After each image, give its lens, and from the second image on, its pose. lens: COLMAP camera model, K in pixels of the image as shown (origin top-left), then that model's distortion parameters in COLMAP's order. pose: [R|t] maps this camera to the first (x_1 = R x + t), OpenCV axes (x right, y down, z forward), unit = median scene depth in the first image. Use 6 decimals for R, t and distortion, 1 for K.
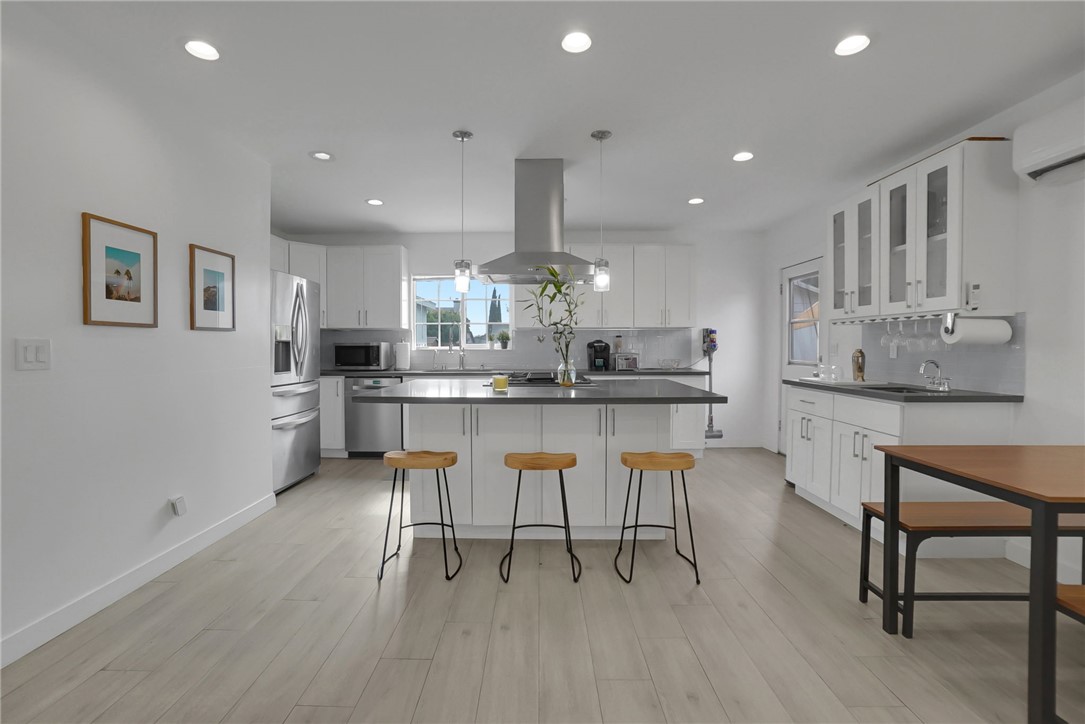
lens RADIAL K [[491.5, 0, 535.2], [0, 491.5, 356.6], [0, 0, 1]] dist [0.000605, 0.000484]
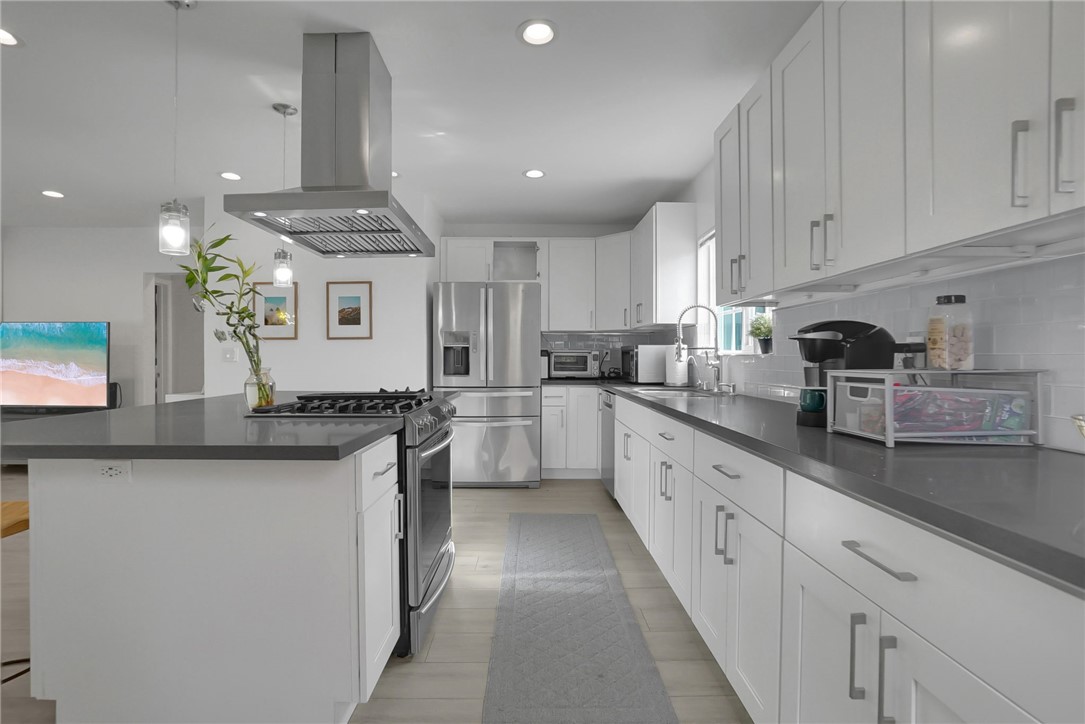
lens RADIAL K [[528.6, 0, 542.5], [0, 528.6, 362.0], [0, 0, 1]] dist [-0.001575, -0.000204]
pose [[0.024926, 0.004713, -0.999678, 0.748217], [-0.022474, 0.999739, 0.004153, -0.006820], [0.999437, 0.022363, 0.025026, 1.324617]]
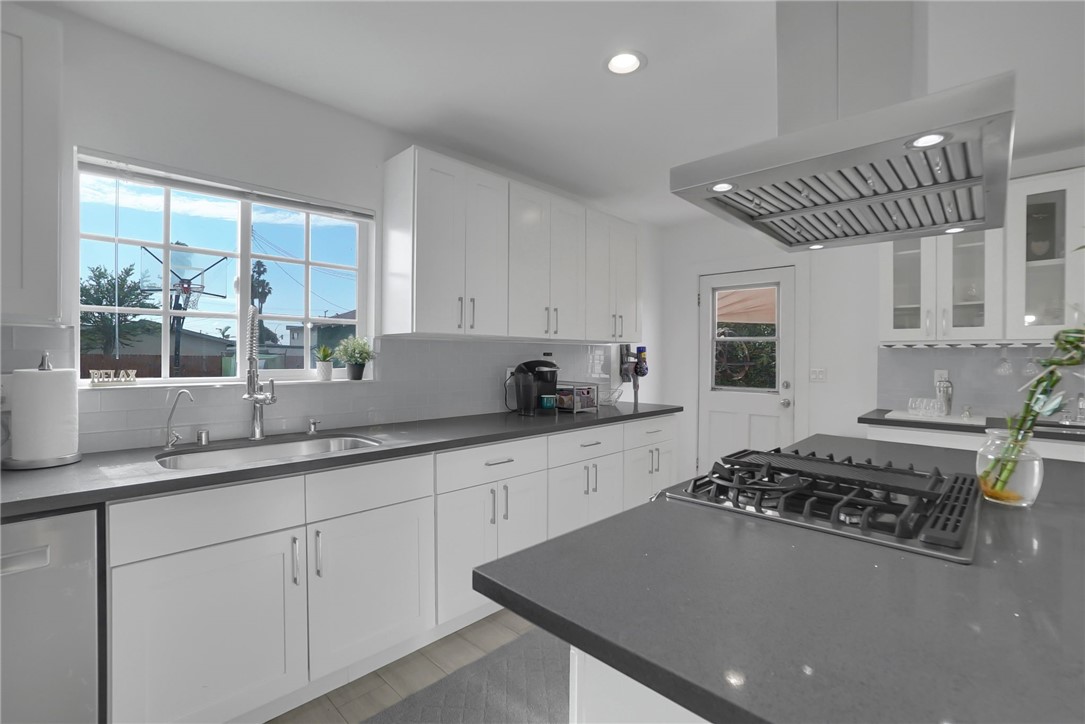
lens RADIAL K [[486.8, 0, 542.5], [0, 486.8, 362.0], [0, 0, 1]] dist [-0.022227, 0.000266]
pose [[0.688931, -0.000770, 0.724826, -0.445968], [0.008430, 0.999940, -0.006950, -0.045822], [-0.724778, 0.010899, 0.688897, 0.995187]]
